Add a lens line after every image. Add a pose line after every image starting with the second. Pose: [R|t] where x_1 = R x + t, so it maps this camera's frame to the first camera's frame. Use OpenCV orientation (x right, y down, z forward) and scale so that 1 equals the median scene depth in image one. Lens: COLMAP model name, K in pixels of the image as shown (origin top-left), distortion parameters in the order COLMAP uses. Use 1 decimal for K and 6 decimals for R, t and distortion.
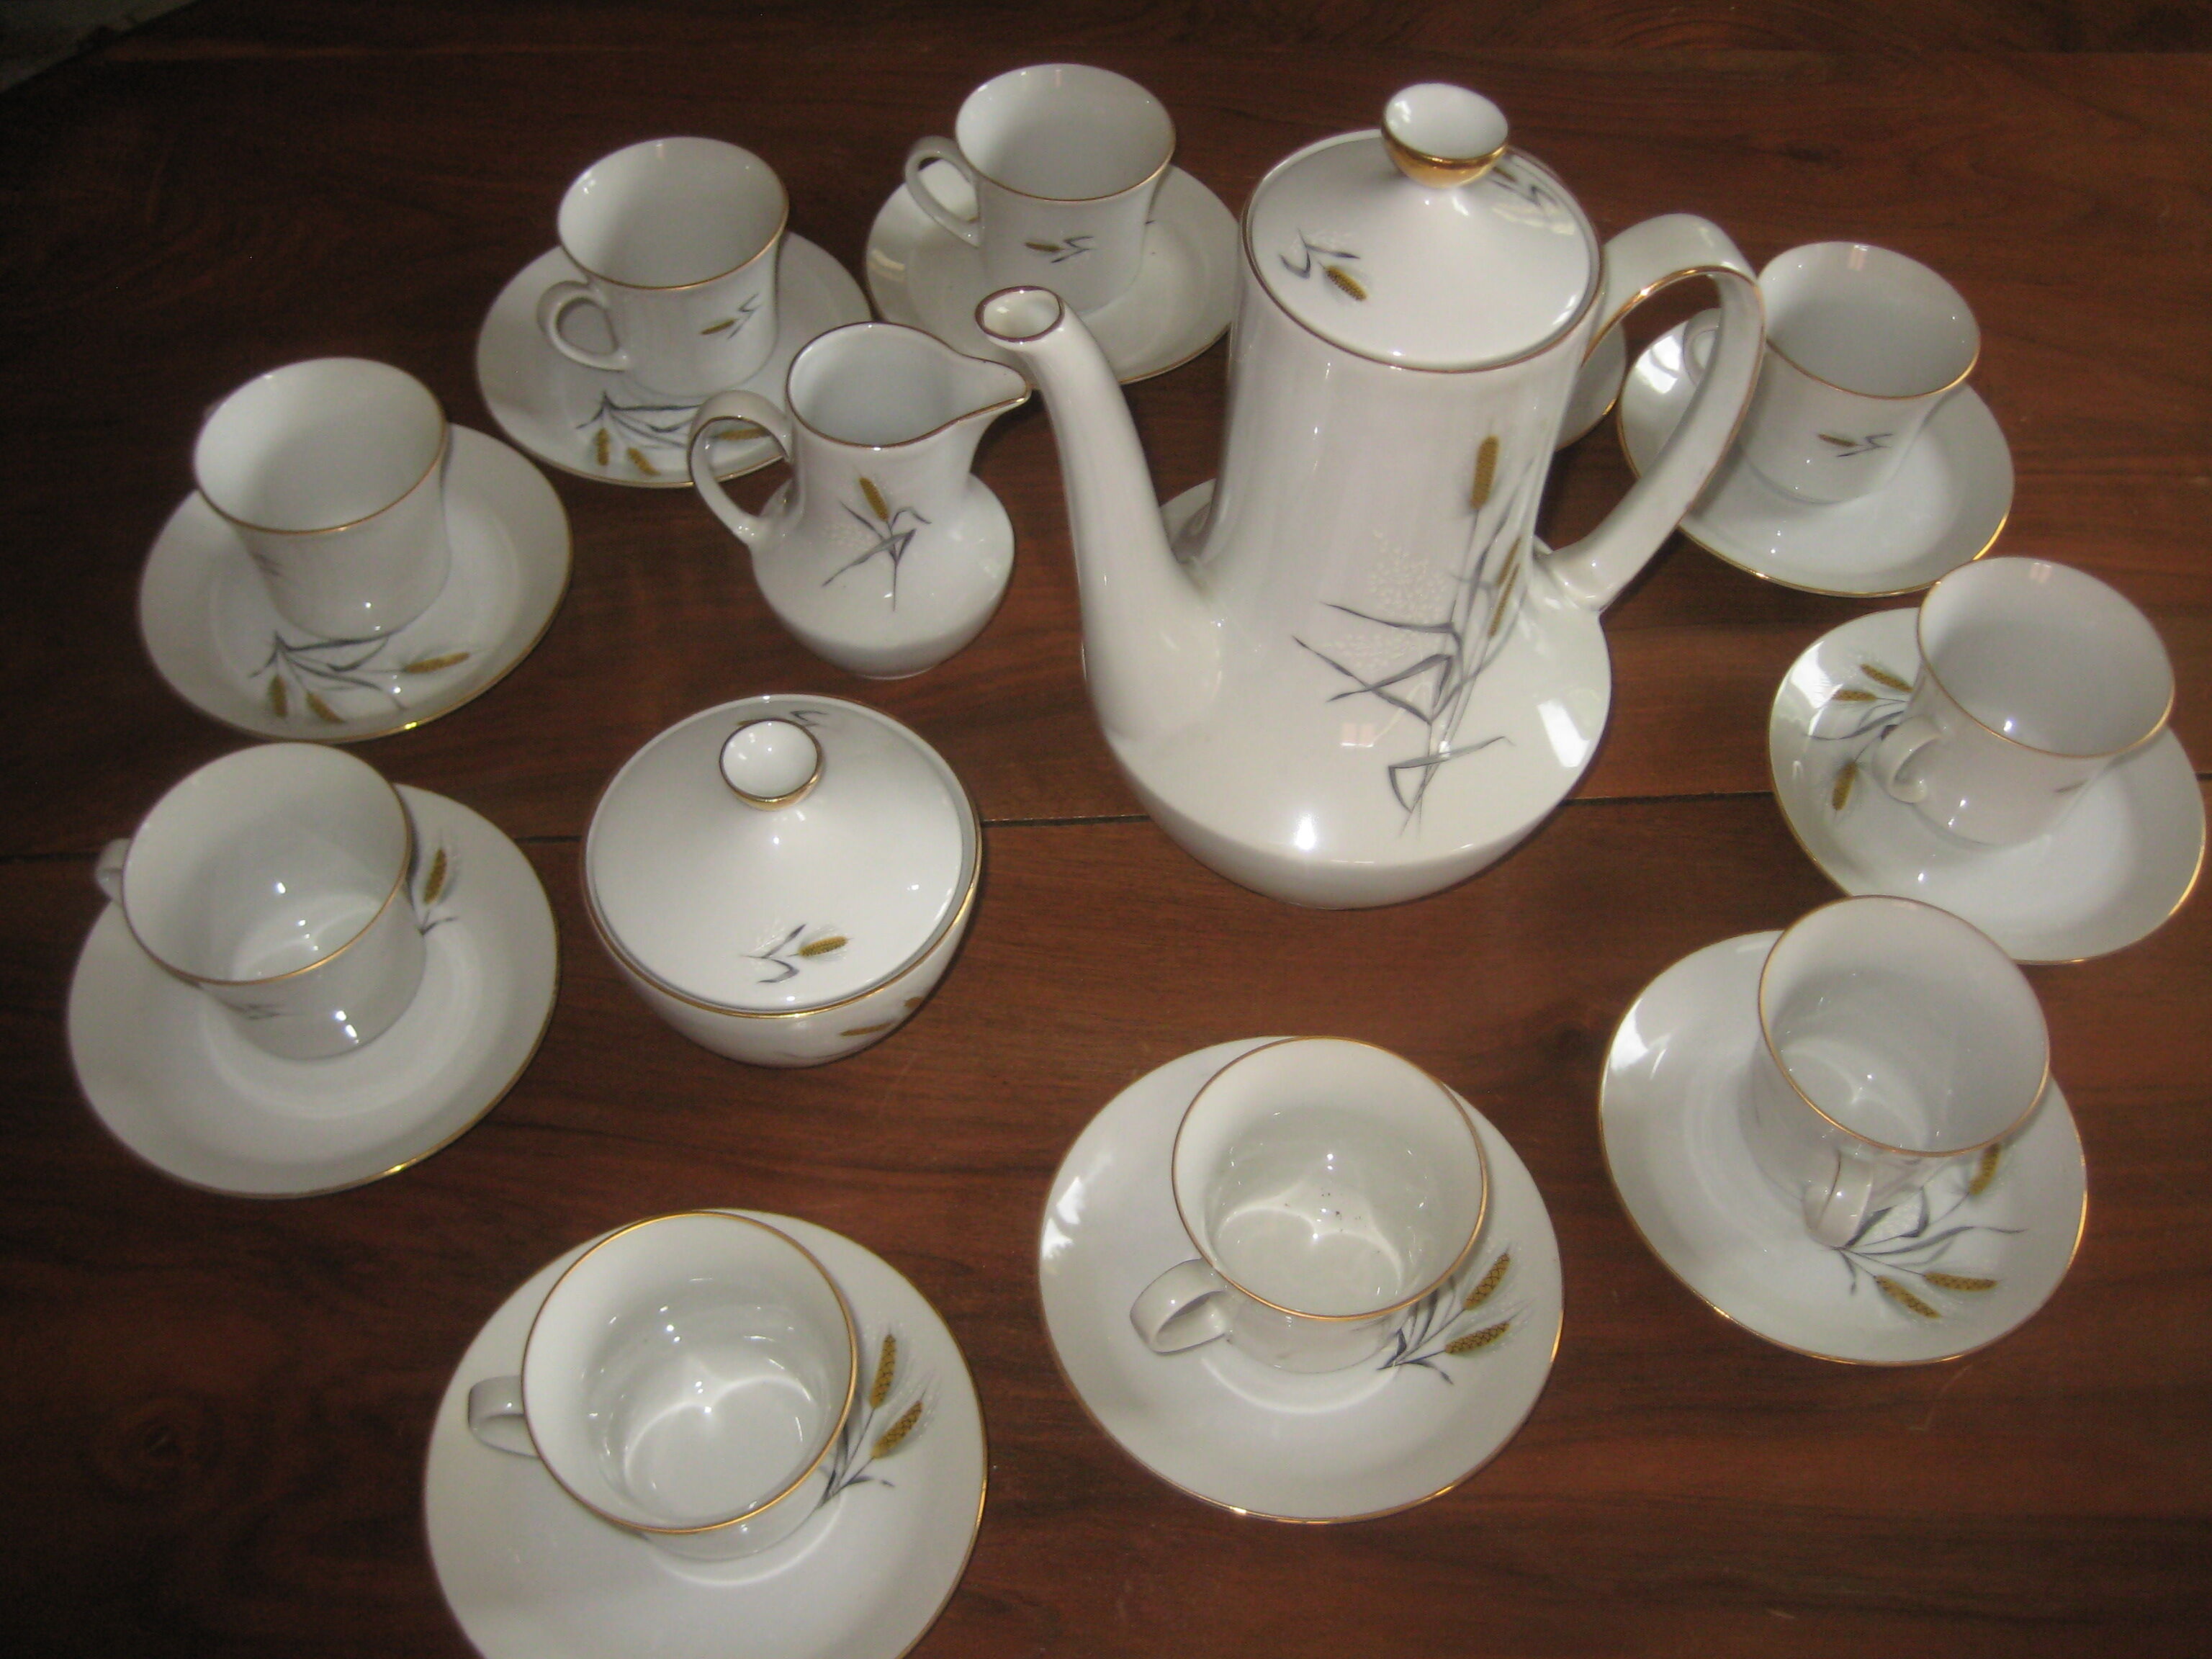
lens RADIAL K [[2419.4, 0, 1109.6], [0, 2419.4, 828.8], [0, 0, 1]] dist [-0.079865, 0.000000]
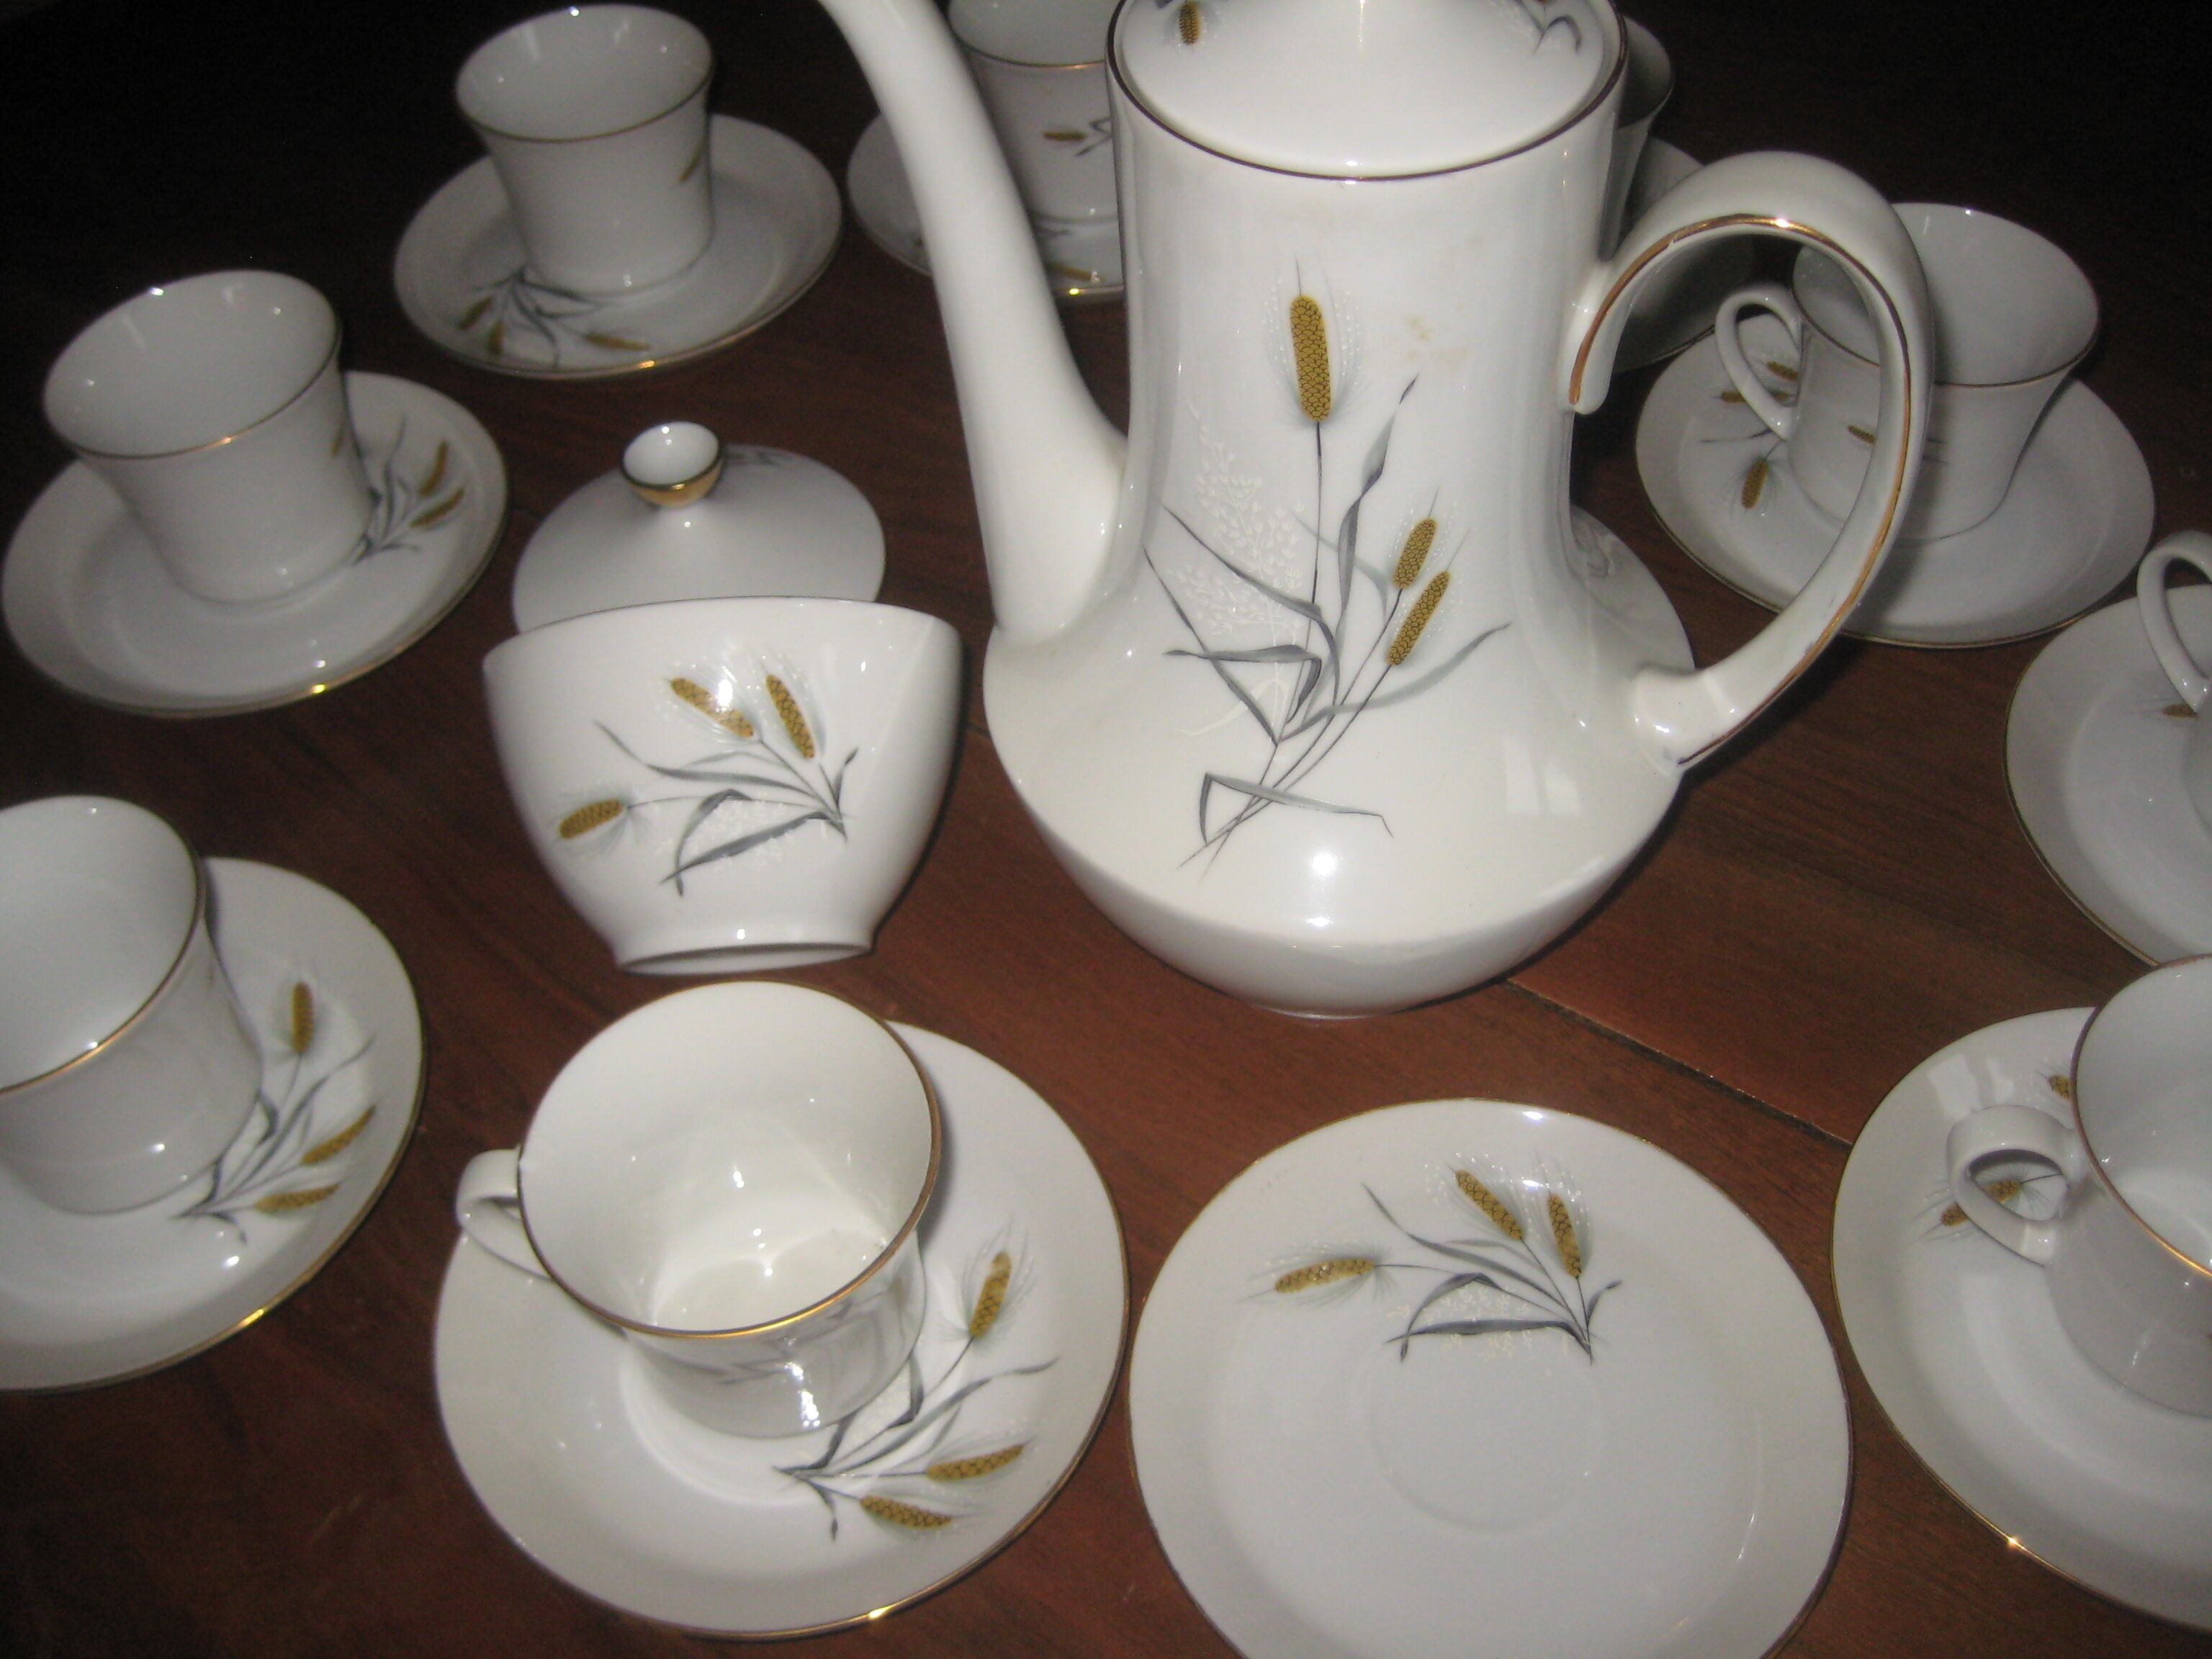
lens RADIAL K [[2419.4, 0, 1123.6], [0, 2419.4, 825.5], [0, 0, 1]] dist [-0.079865, 0.000000]
pose [[0.761303, 0.412121, -0.500574, 0.473468], [-0.465483, 0.884819, 0.020535, -0.015430], [0.451380, 0.217376, 0.865450, 0.359858]]
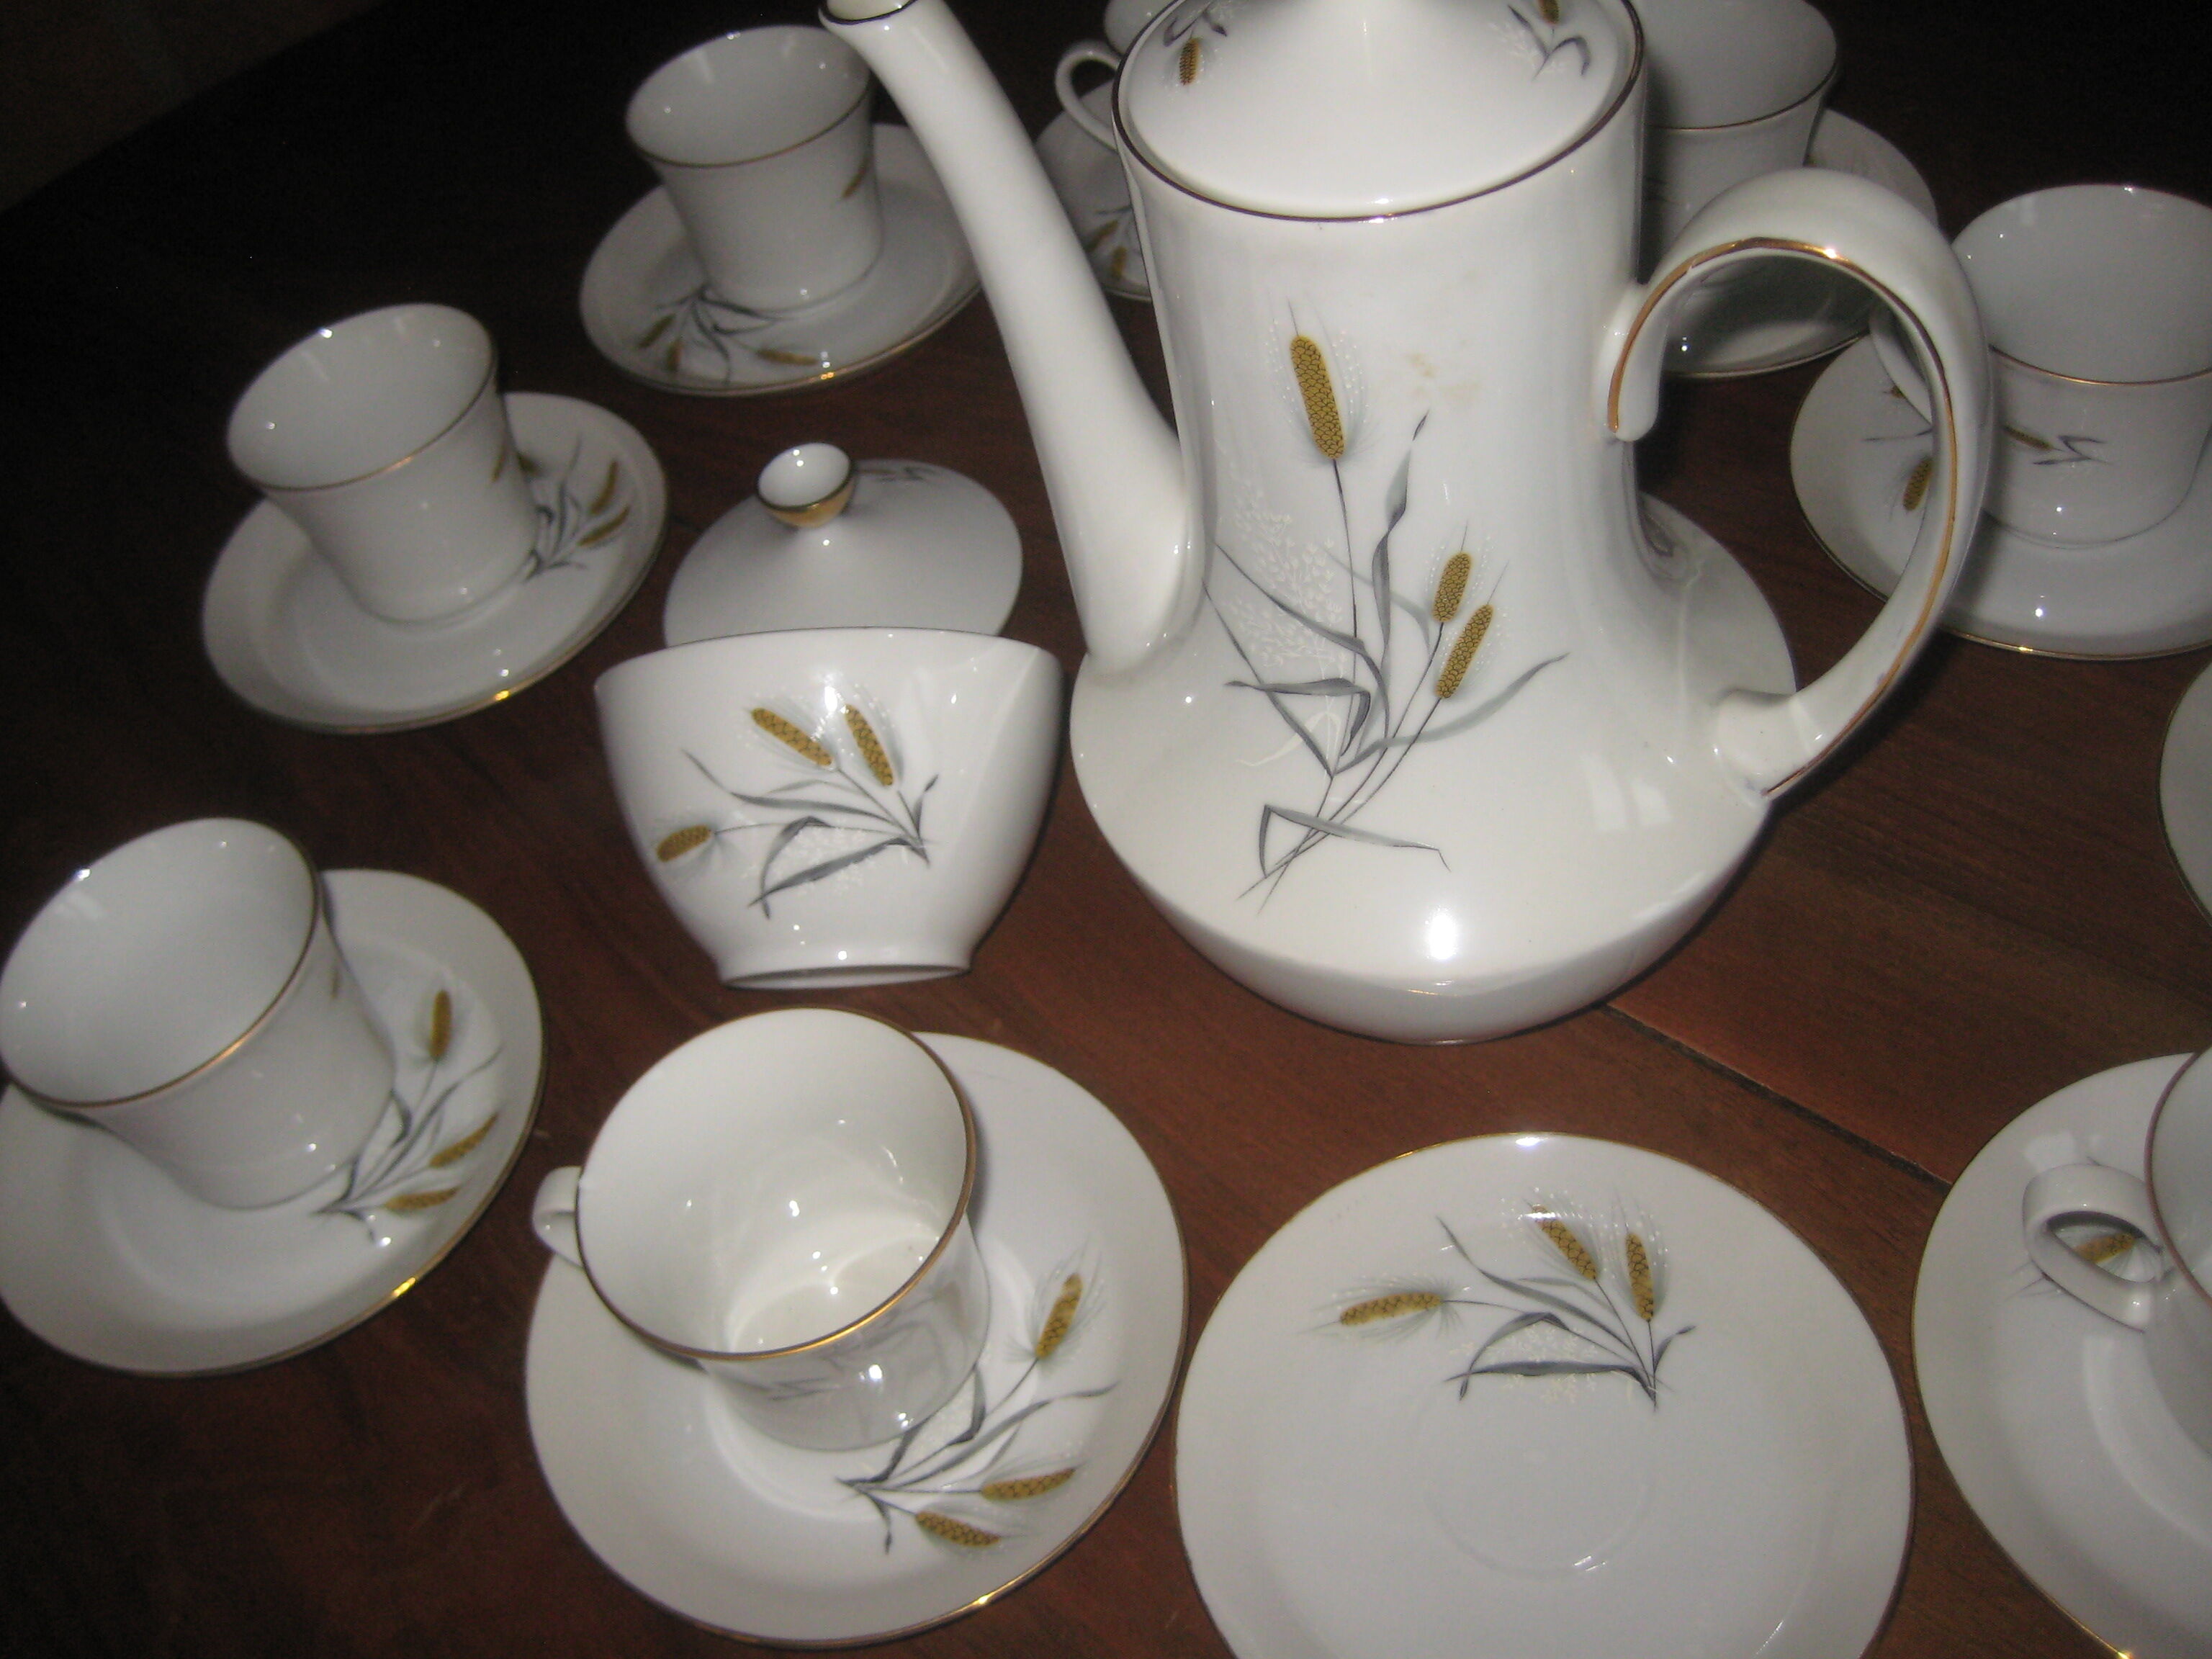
lens RADIAL K [[2419.4, 0, 1105.5], [0, 2419.4, 834.3], [0, 0, 1]] dist [-0.079865, 0.000000]
pose [[0.669132, 0.428054, -0.607479, 0.533921], [-0.457444, 0.881474, 0.117253, -0.082123], [0.585668, 0.199430, 0.785634, 0.403544]]
